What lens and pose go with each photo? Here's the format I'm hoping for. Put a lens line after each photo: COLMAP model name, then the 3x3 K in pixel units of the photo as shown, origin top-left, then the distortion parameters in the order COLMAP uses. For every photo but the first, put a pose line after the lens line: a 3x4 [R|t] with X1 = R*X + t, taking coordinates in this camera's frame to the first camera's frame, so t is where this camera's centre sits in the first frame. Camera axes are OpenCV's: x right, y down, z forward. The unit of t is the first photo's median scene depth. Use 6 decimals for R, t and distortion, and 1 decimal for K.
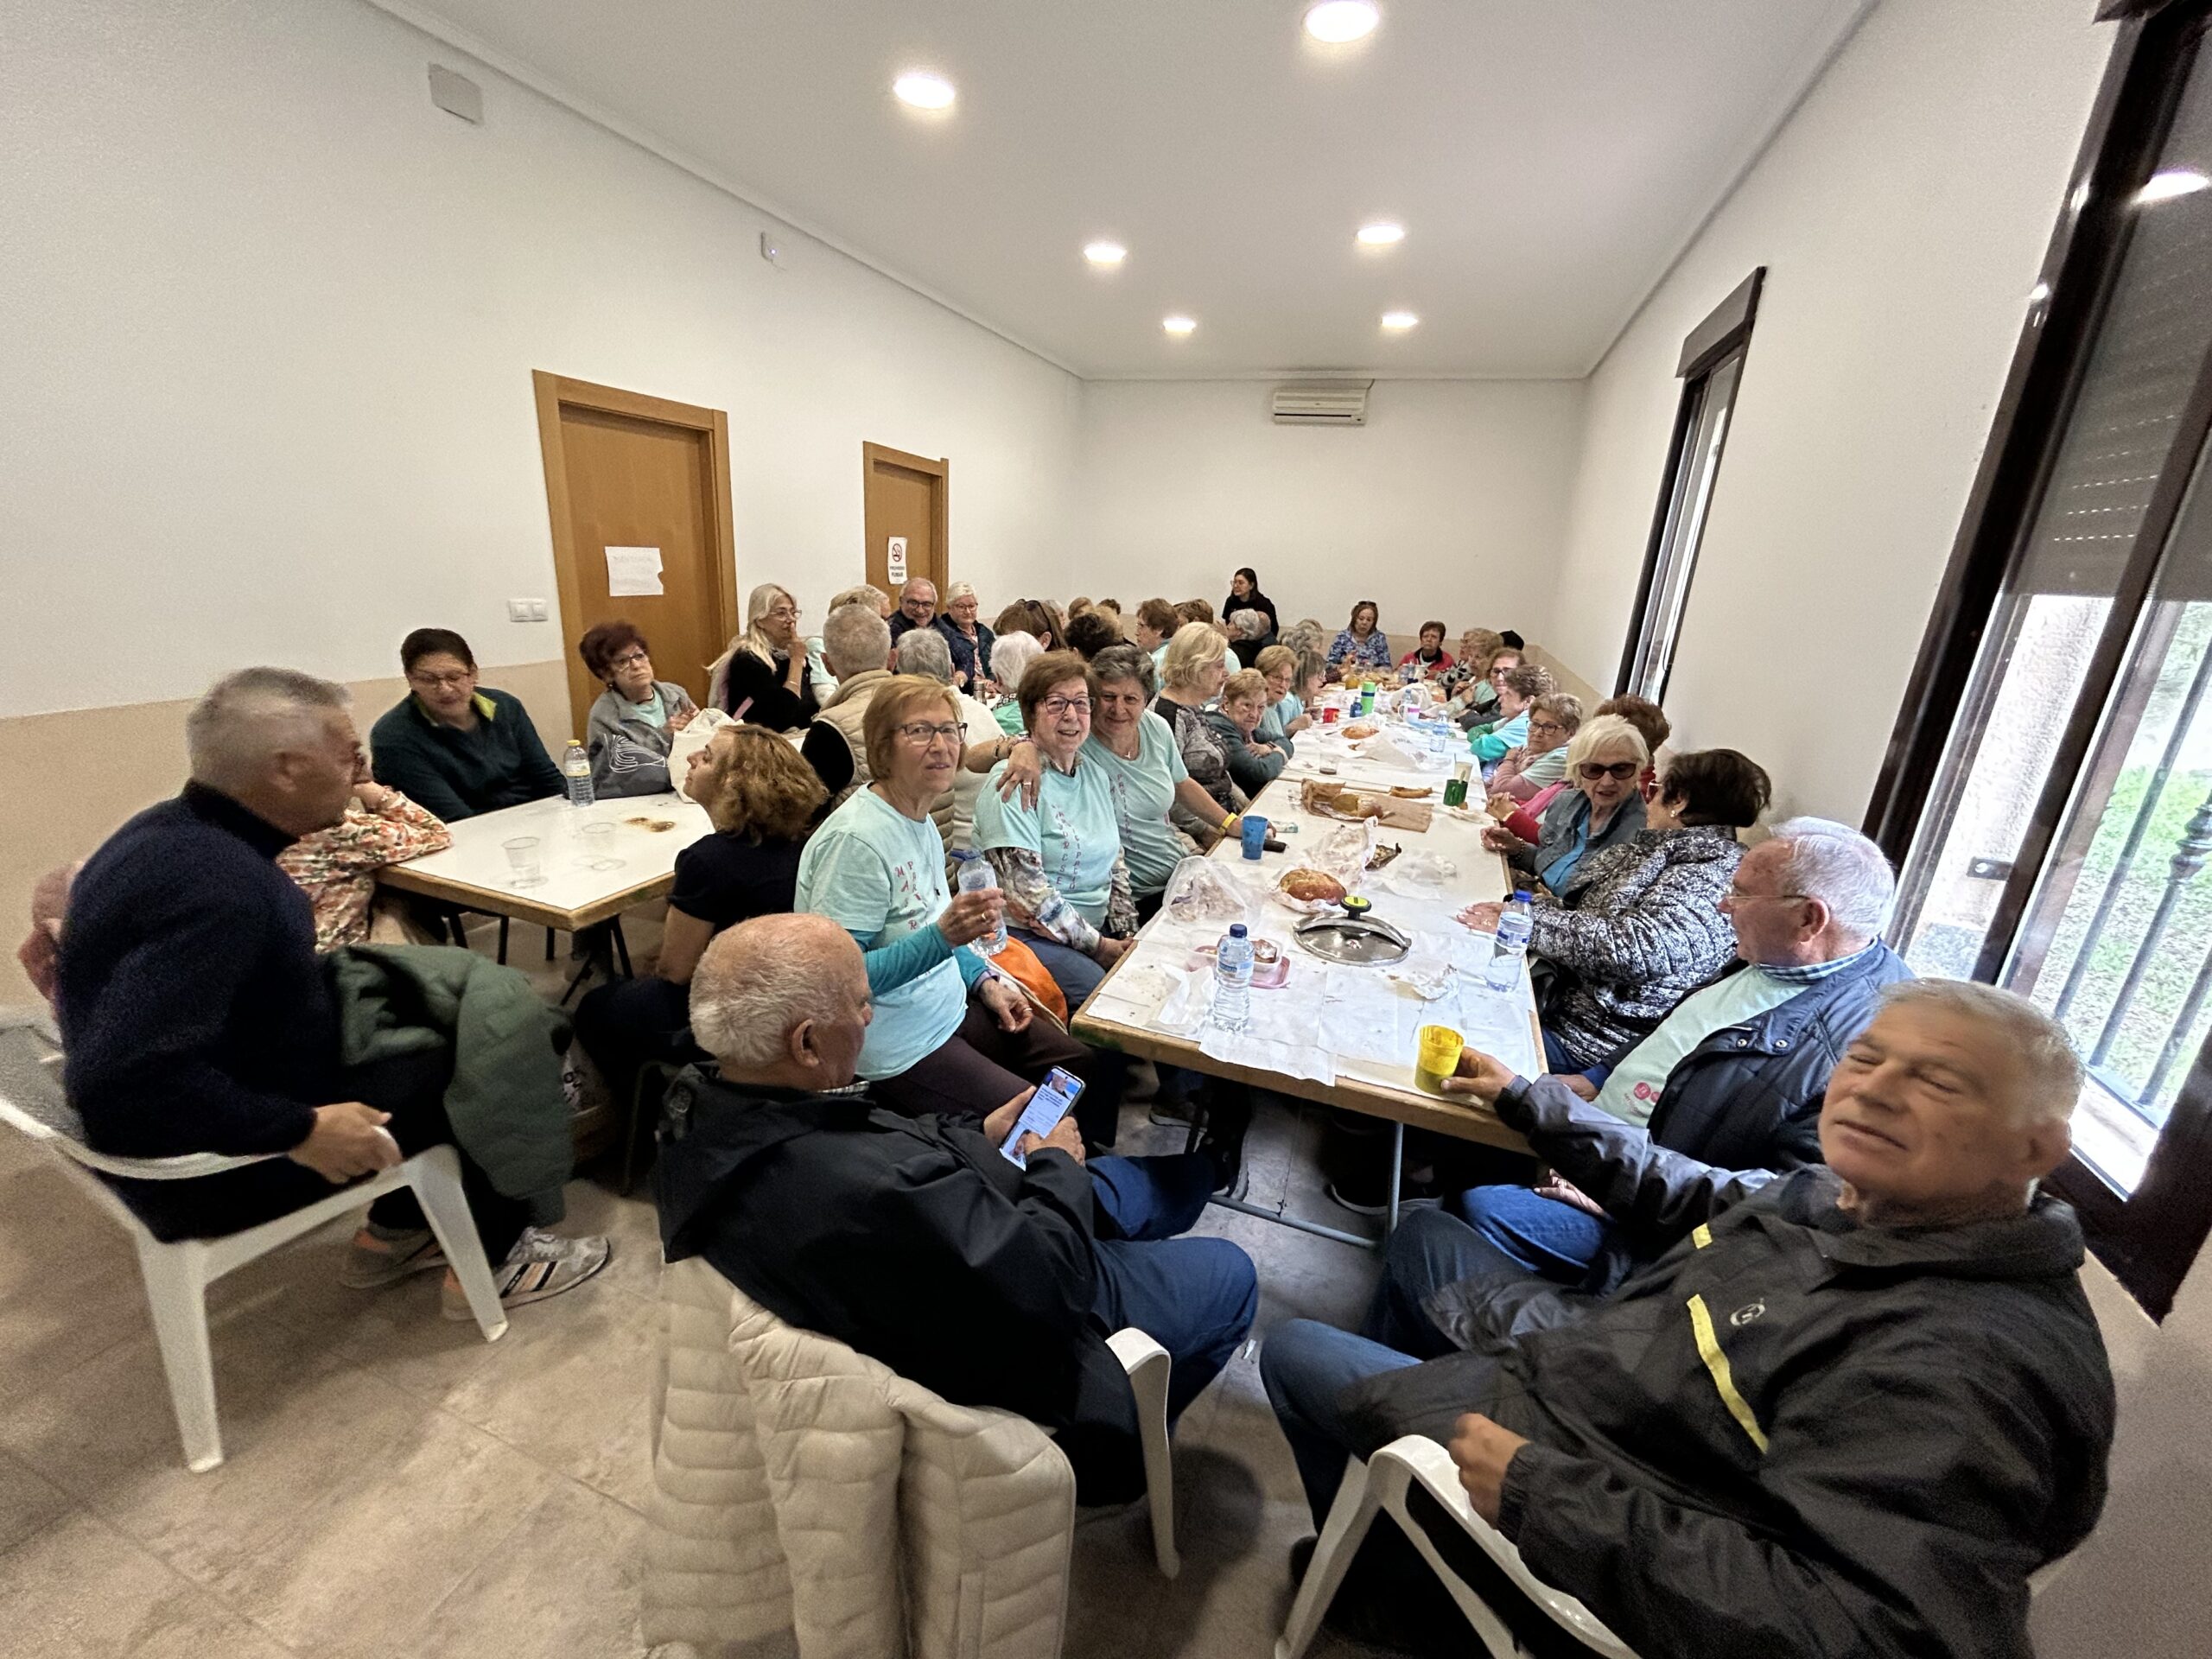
lens RADIAL K [[903.9, 0, 1121.0], [0, 903.9, 833.5], [0, 0, 1]] dist [-0.003262, -0.000226]
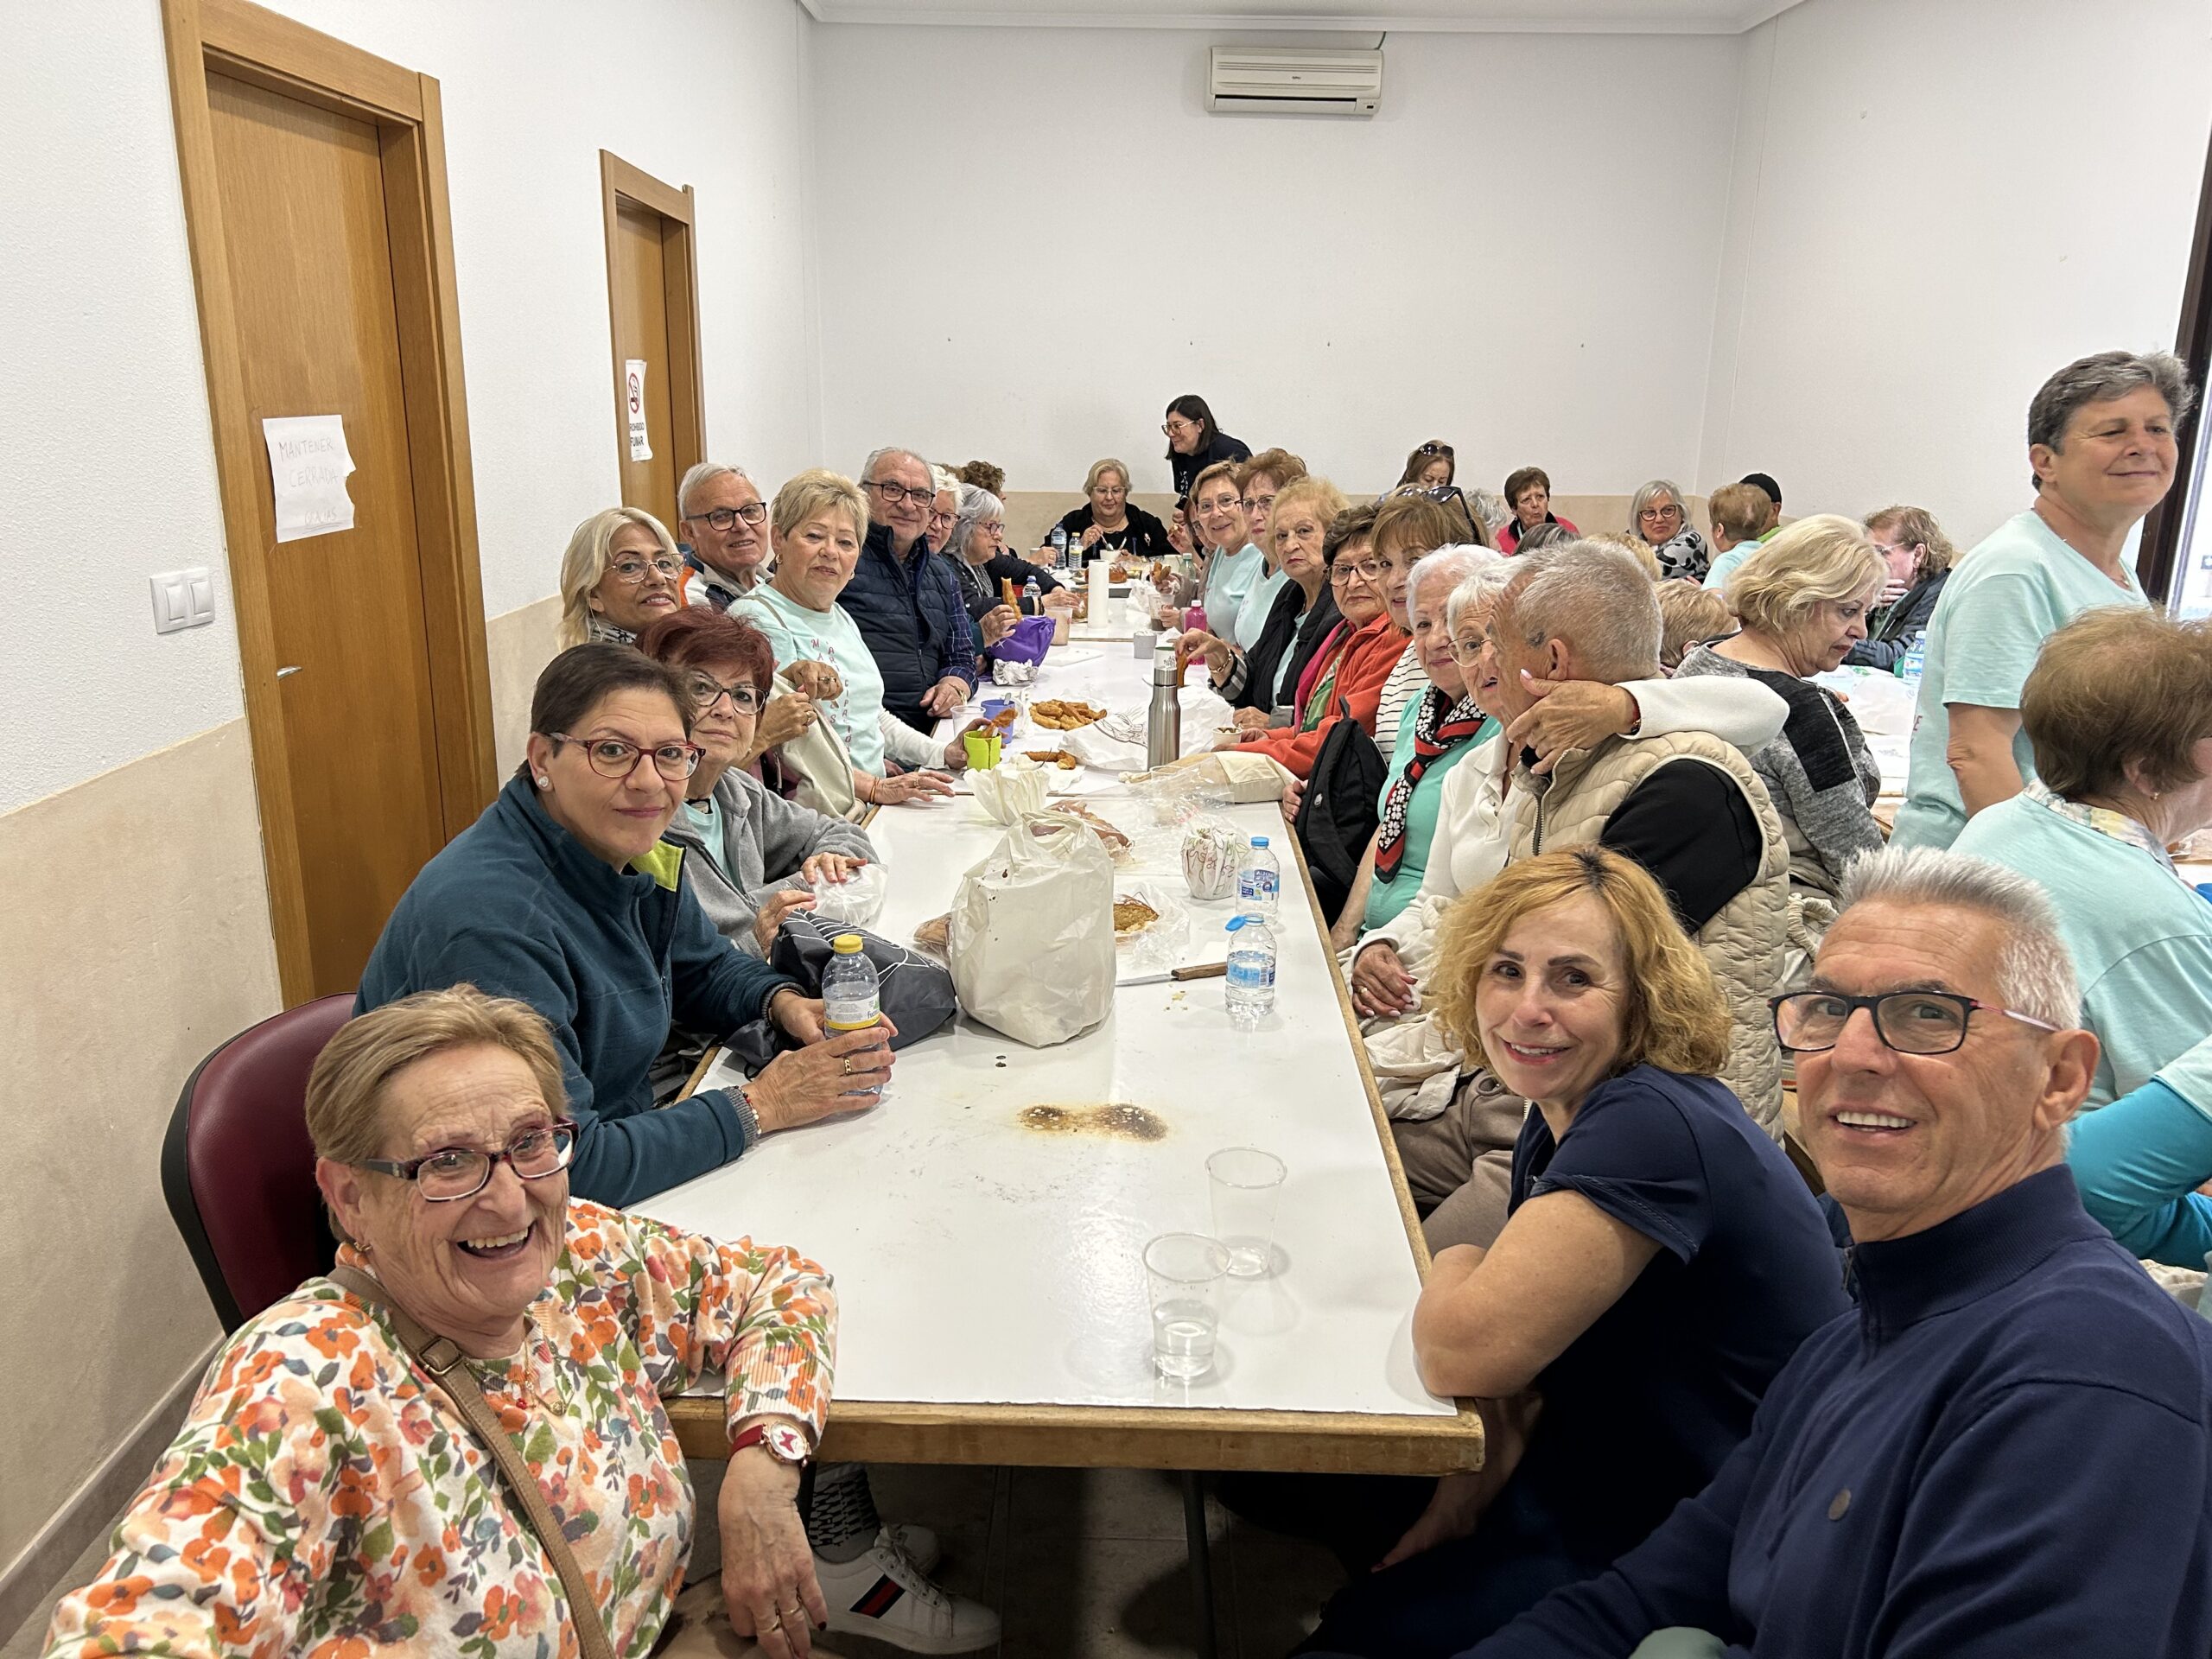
lens RADIAL K [[1679.1, 0, 1106.0], [0, 1679.1, 829.5], [0, 0, 1]] dist [0.071500, -0.115207]
pose [[0.937767, -0.133702, 0.320494, -0.272196], [0.142621, 0.989768, -0.004406, -0.048737], [-0.316625, 0.049841, 0.947240, 0.111857]]
